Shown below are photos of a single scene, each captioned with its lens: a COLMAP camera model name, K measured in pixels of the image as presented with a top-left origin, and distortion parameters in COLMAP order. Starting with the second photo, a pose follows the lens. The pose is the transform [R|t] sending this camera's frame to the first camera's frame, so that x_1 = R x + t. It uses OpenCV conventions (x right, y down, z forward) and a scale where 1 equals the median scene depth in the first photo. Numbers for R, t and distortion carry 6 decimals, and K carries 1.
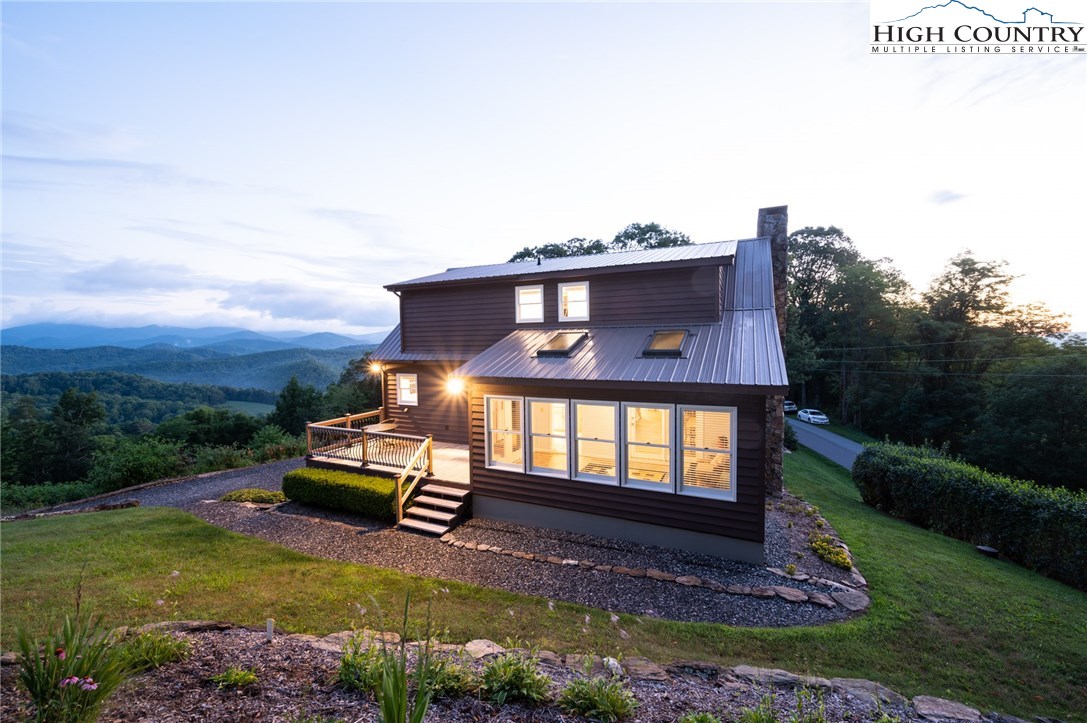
lens RADIAL K [[429.2, 0, 545.1], [0, 429.2, 353.9], [0, 0, 1]] dist [-0.000330, 0.001017]
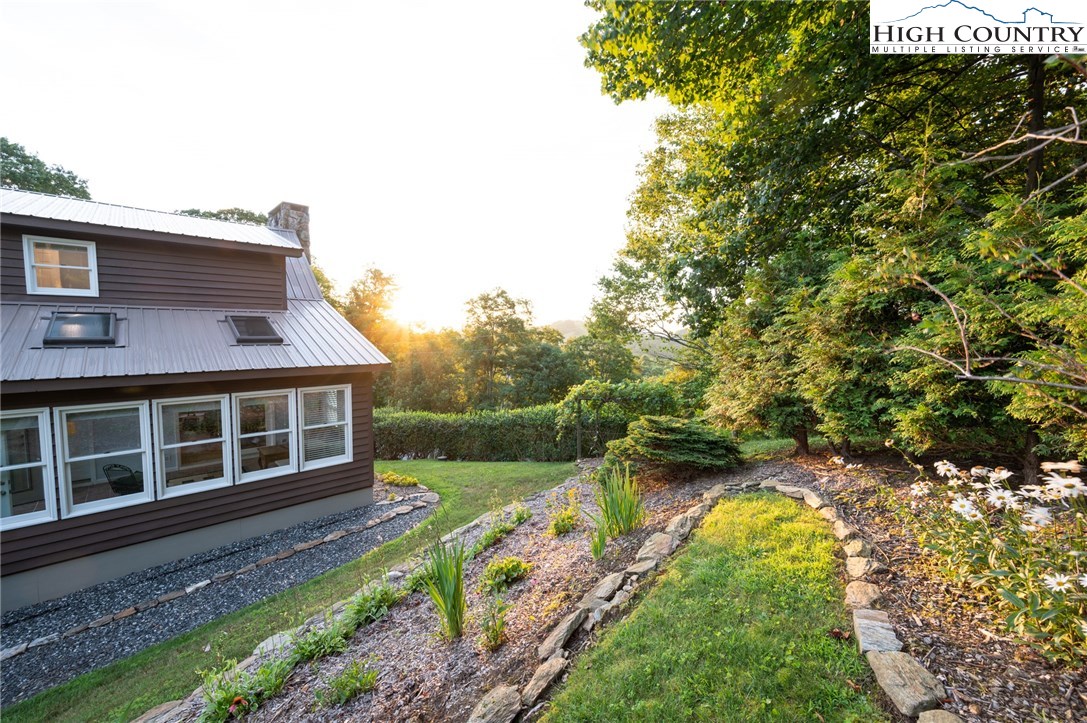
lens RADIAL K [[429.2, 0, 551.0], [0, 429.2, 362.6], [0, 0, 1]] dist [-0.000330, 0.001017]
pose [[0.352078, -0.058307, 0.934153, -0.528016], [0.010038, 0.998236, 0.058524, -0.004330], [-0.935917, -0.011228, 0.352042, 0.045749]]
